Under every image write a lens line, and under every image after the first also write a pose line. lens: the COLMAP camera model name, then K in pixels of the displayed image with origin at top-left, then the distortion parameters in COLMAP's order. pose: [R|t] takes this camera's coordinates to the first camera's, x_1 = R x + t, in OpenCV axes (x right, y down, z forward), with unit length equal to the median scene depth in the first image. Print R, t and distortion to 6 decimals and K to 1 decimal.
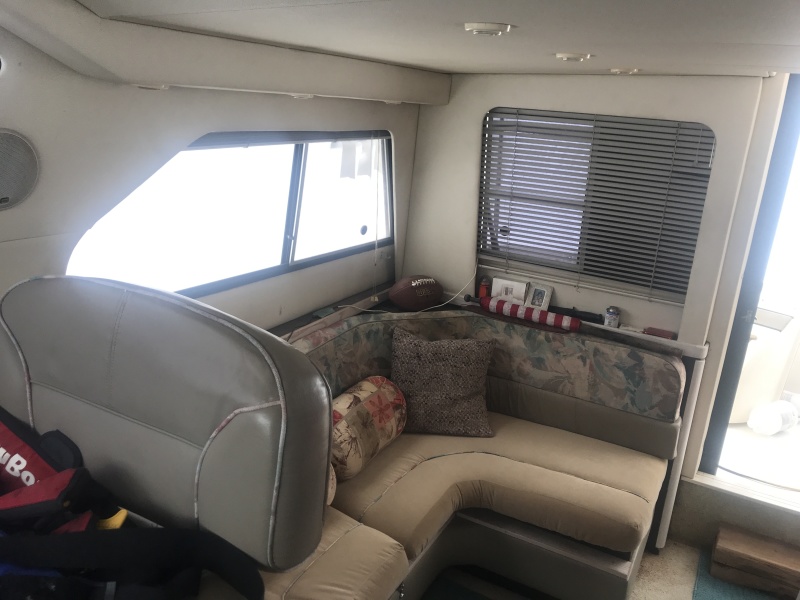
lens RADIAL K [[646.5, 0, 400.0], [0, 646.5, 300.0], [0, 0, 1]] dist [0.039975, -0.001217]
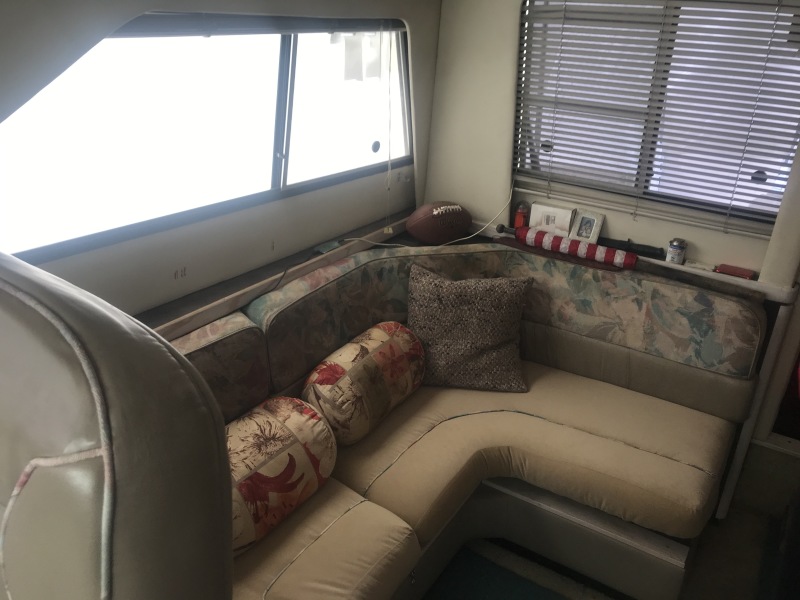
lens RADIAL K [[659.2, 0, 400.0], [0, 659.2, 300.0], [0, 0, 1]] dist [0.073447, -0.174031]
pose [[0.998112, 0.005255, -0.061197, 0.029325], [0.001768, 0.993462, 0.114153, -0.009604], [0.061397, -0.114045, 0.991577, 0.139015]]
